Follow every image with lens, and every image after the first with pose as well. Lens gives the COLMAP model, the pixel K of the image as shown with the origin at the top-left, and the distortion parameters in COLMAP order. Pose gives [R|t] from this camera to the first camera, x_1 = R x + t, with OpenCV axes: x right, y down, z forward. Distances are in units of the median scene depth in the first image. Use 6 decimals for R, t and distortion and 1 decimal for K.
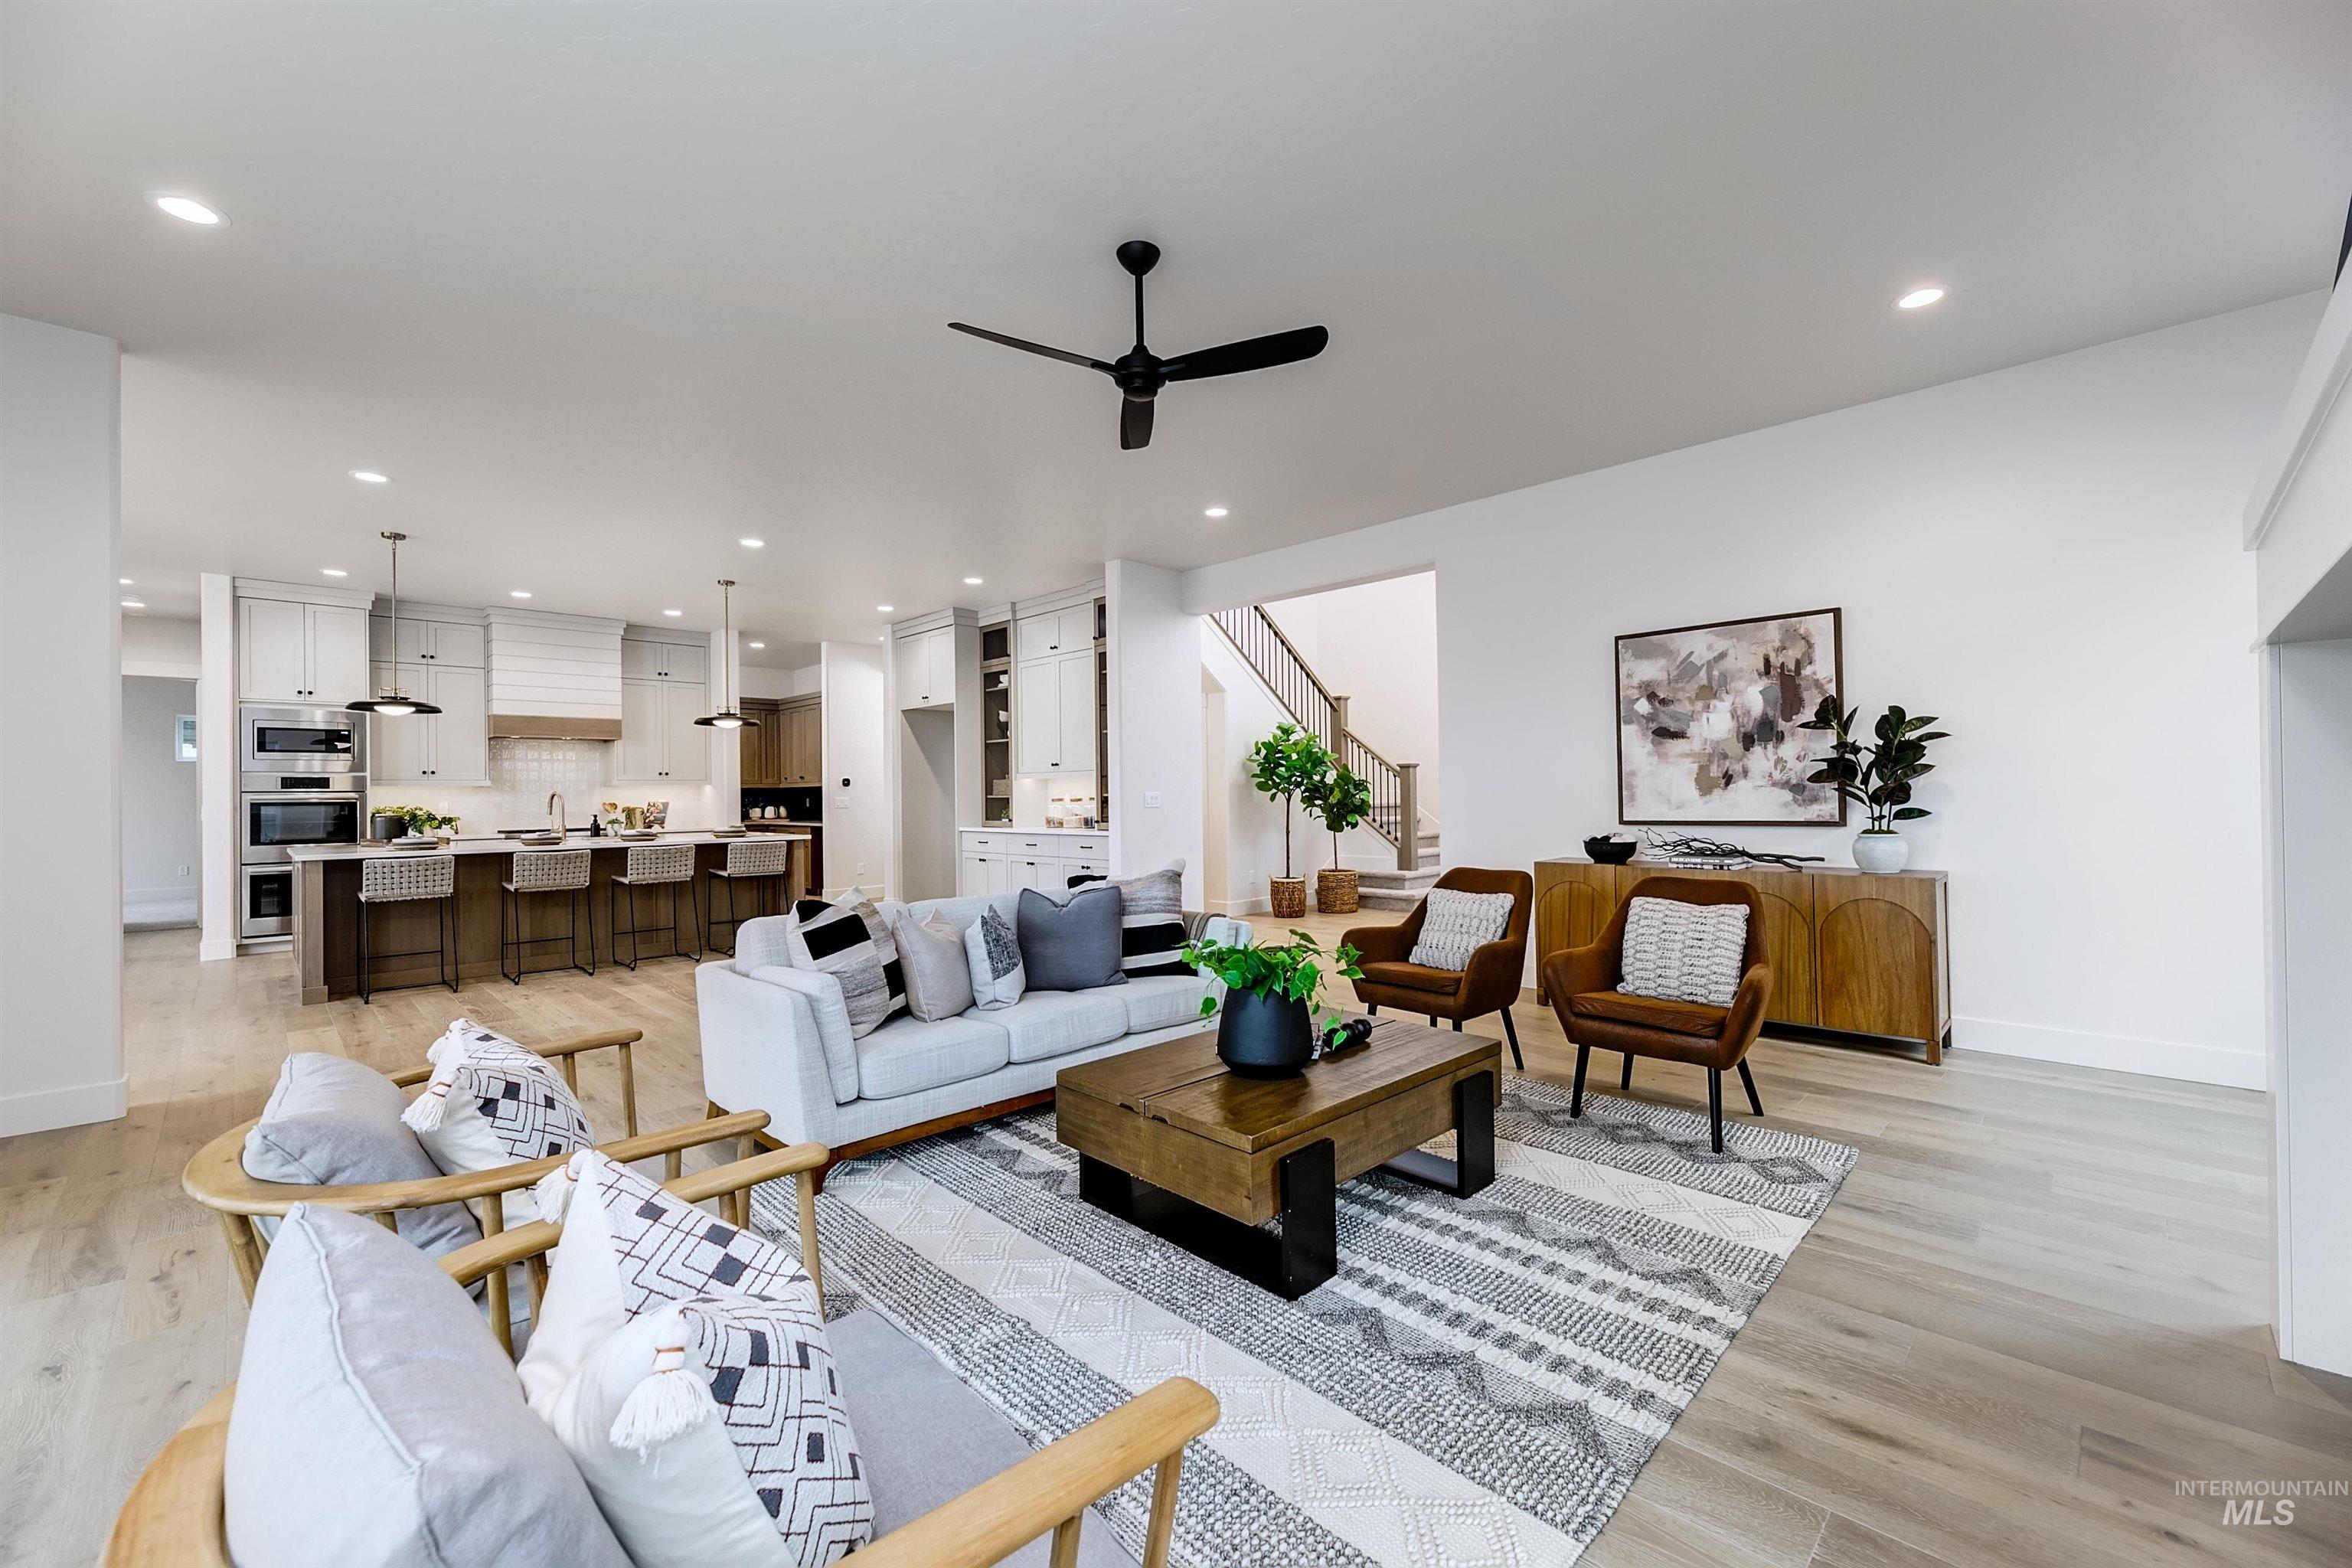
lens RADIAL K [[948.8, 0, 1176.0], [0, 948.8, 784.0], [0, 0, 1]] dist [0.001801, 0.000088]
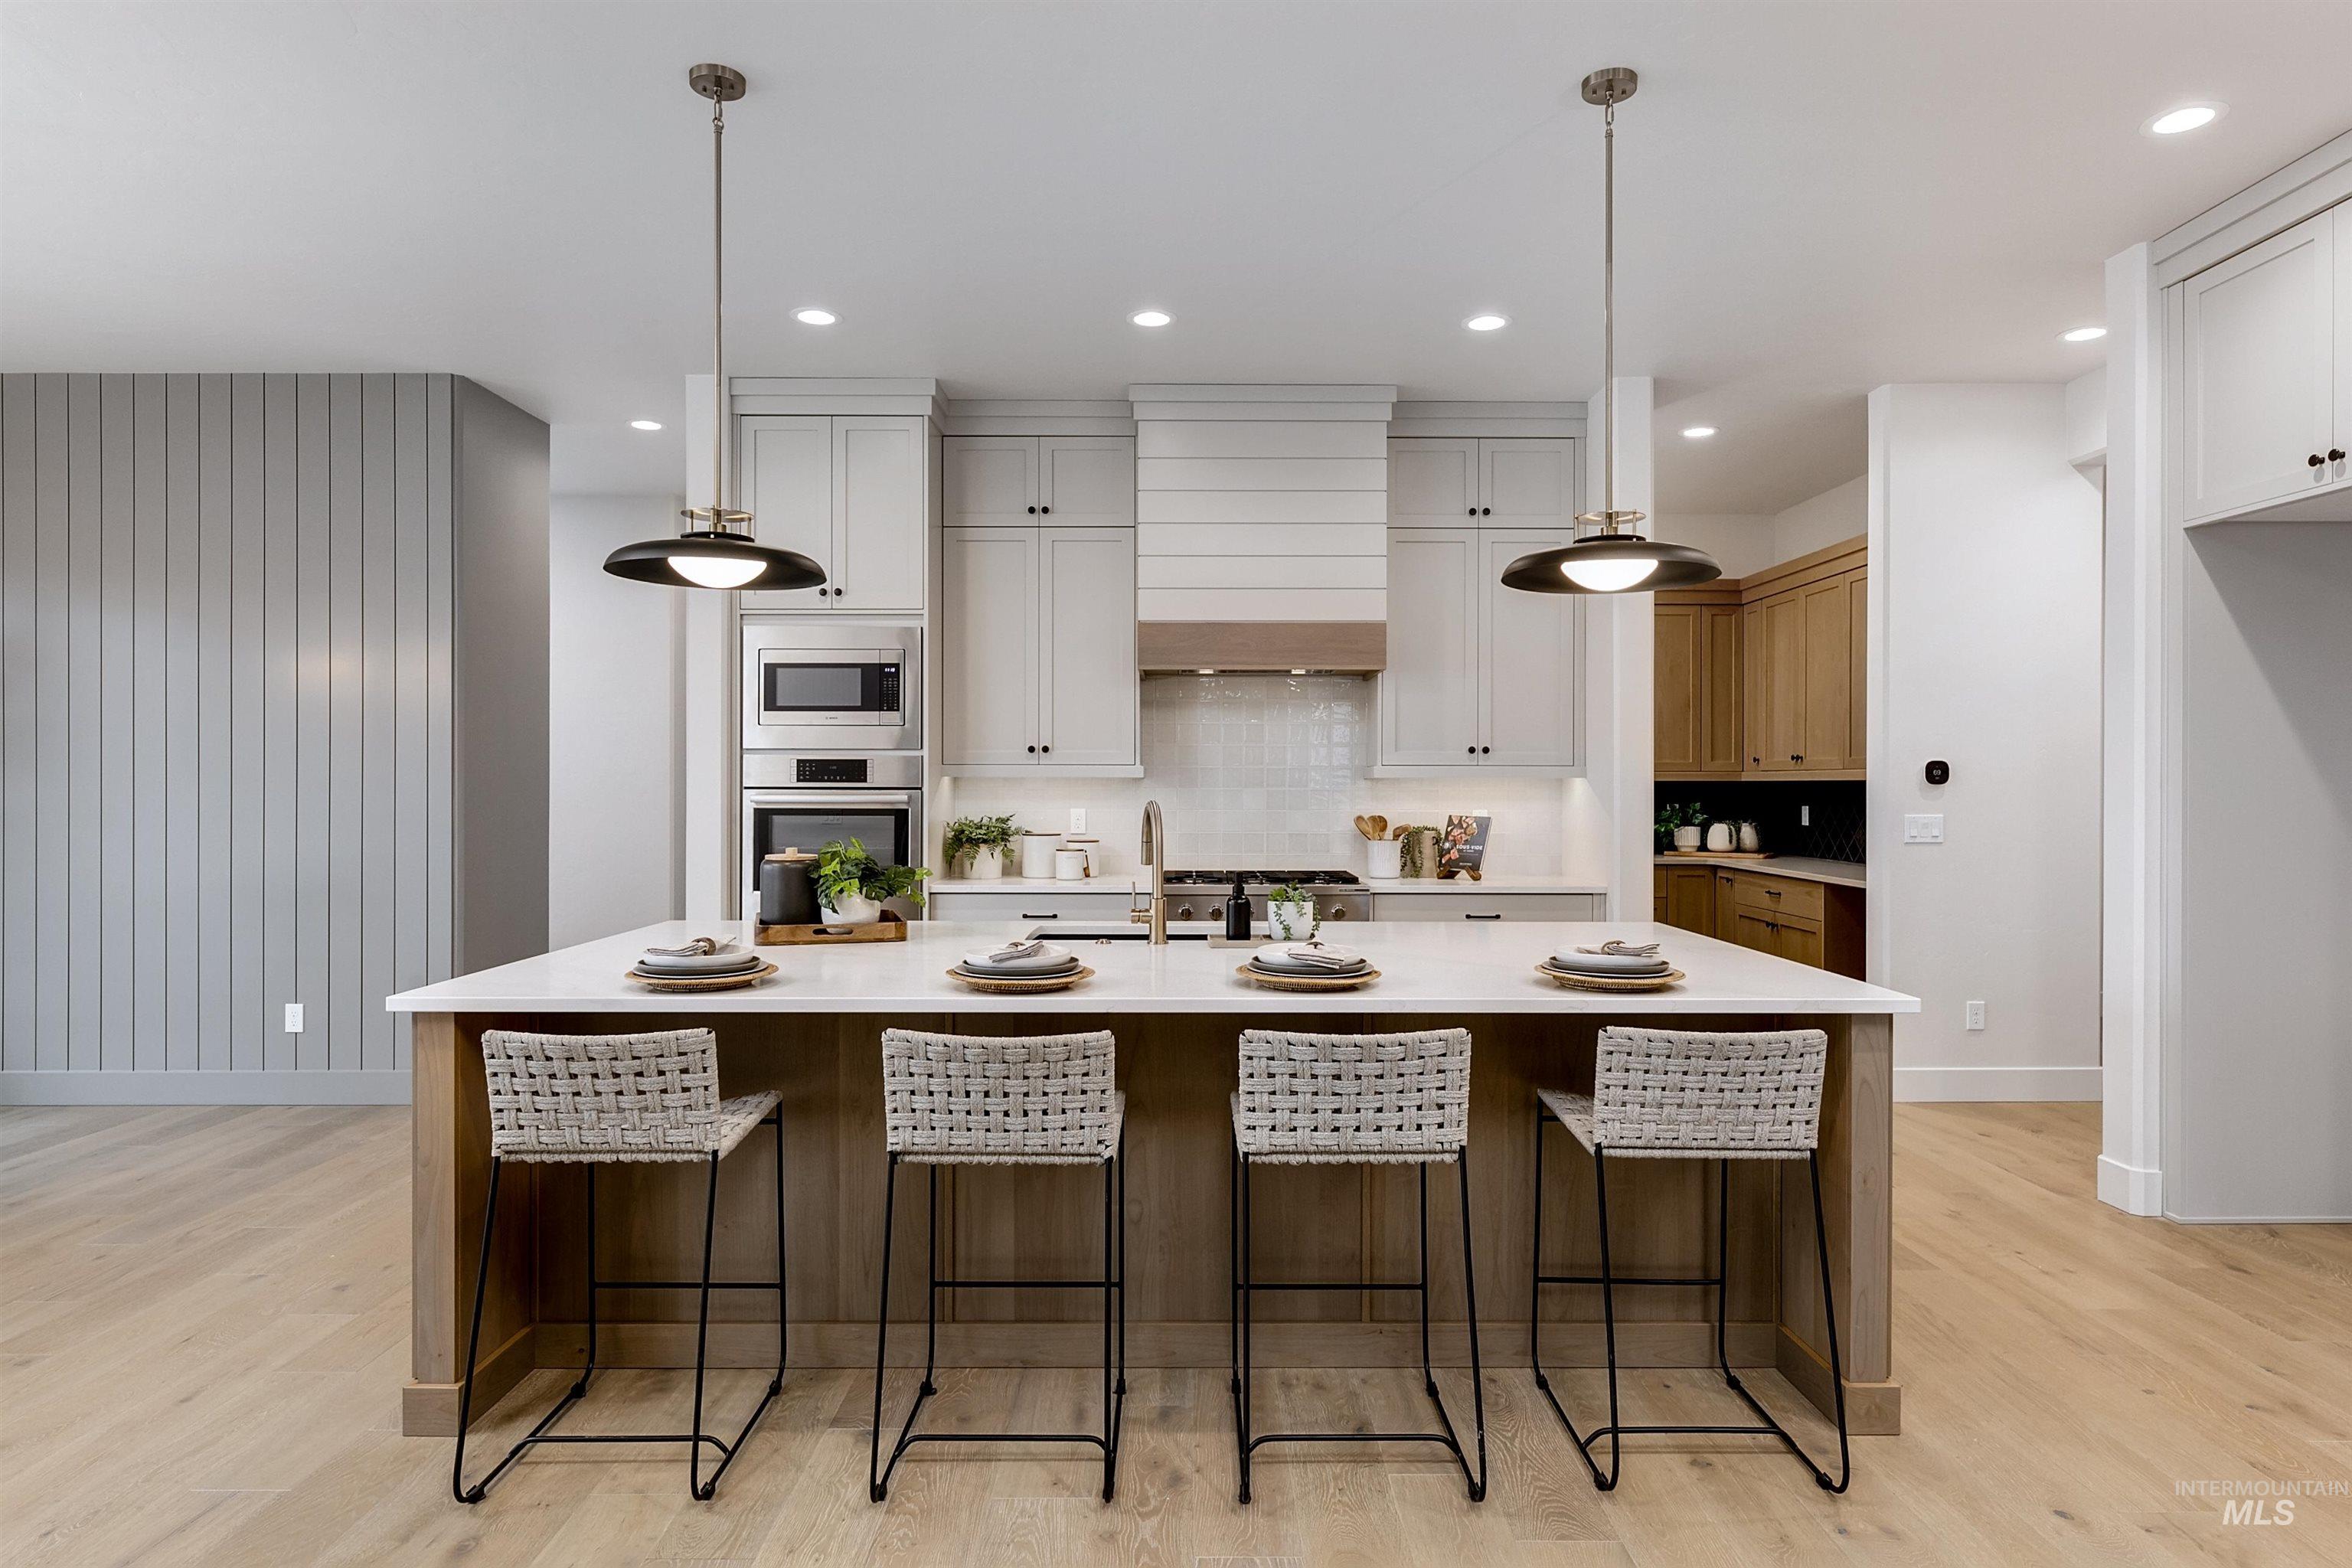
lens RADIAL K [[1406.0, 0, 1176.0], [0, 1406.0, 784.0], [0, 0, 1]] dist [0.001067, 0.000011]
pose [[0.724201, 0.016894, -0.689382, -0.219410], [-0.005410, 0.999808, 0.018818, -0.007593], [0.689568, -0.009898, 0.724153, 0.482476]]
